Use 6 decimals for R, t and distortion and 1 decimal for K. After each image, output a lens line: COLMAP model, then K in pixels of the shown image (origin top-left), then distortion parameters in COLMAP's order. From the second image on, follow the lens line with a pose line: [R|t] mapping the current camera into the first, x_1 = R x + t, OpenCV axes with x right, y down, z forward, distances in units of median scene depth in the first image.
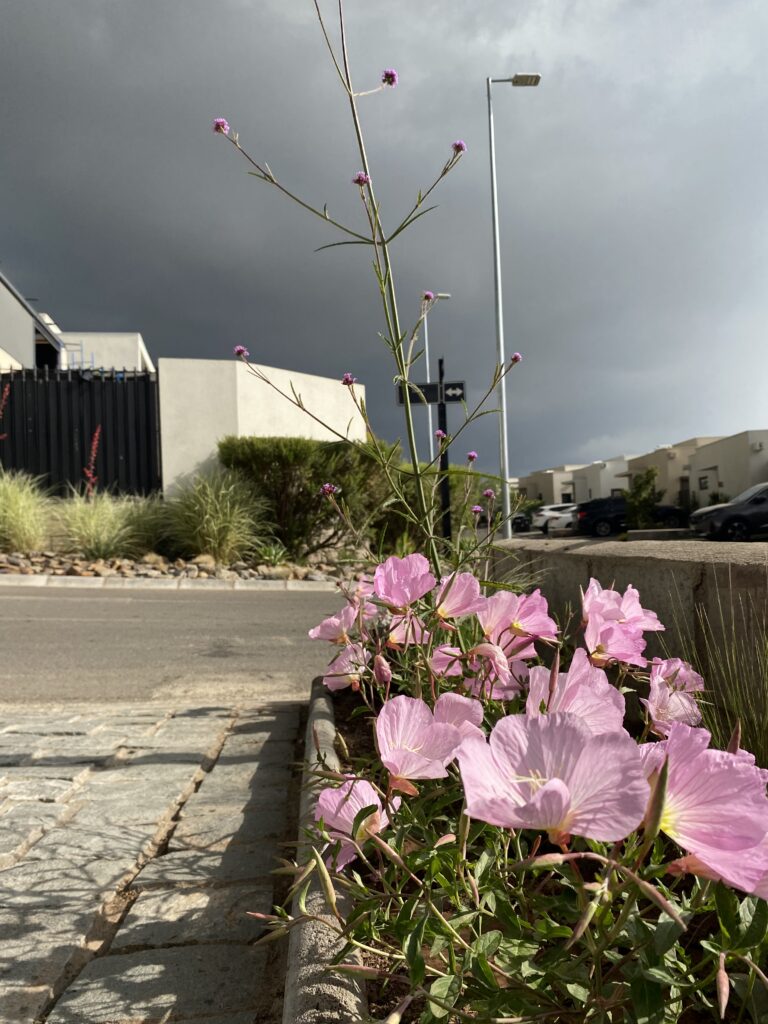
lens RADIAL K [[765.3, 0, 389.7], [0, 765.3, 508.2], [0, 0, 1]] dist [0.002768, -0.007543]
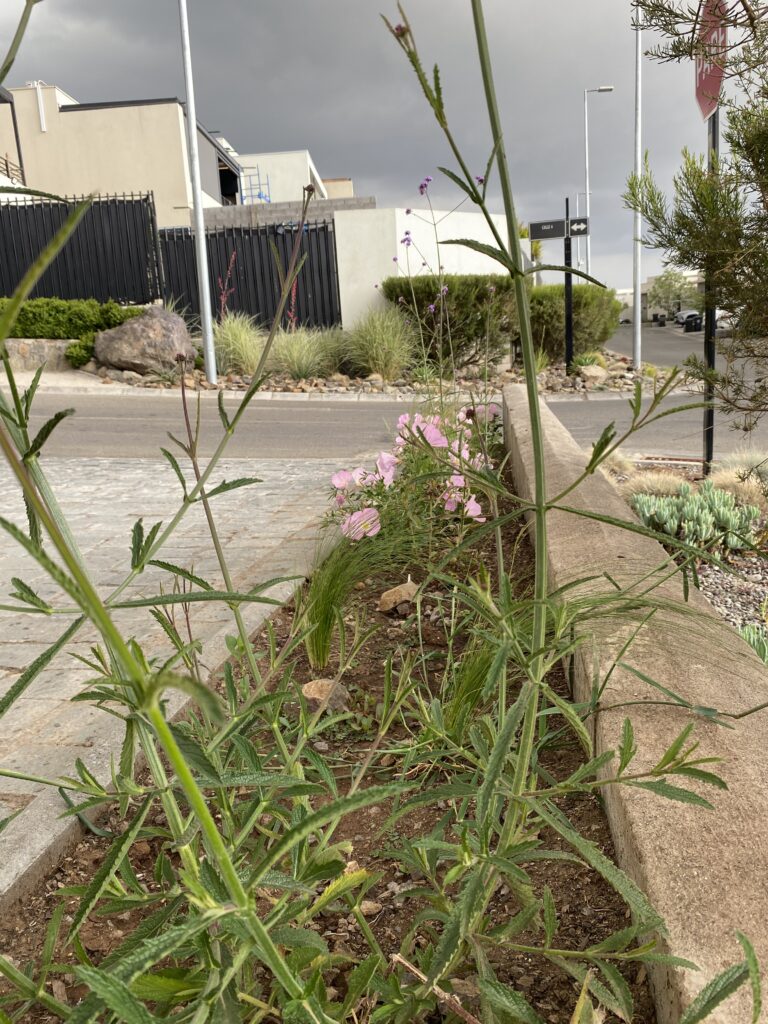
lens RADIAL K [[765.3, 0, 389.7], [0, 765.3, 508.2], [0, 0, 1]] dist [0.002768, -0.007543]
pose [[0.976079, 0.024136, -0.216073, 0.079390], [0.031586, 0.967533, 0.250765, -0.047273], [0.215110, -0.251591, 0.943626, -0.323173]]
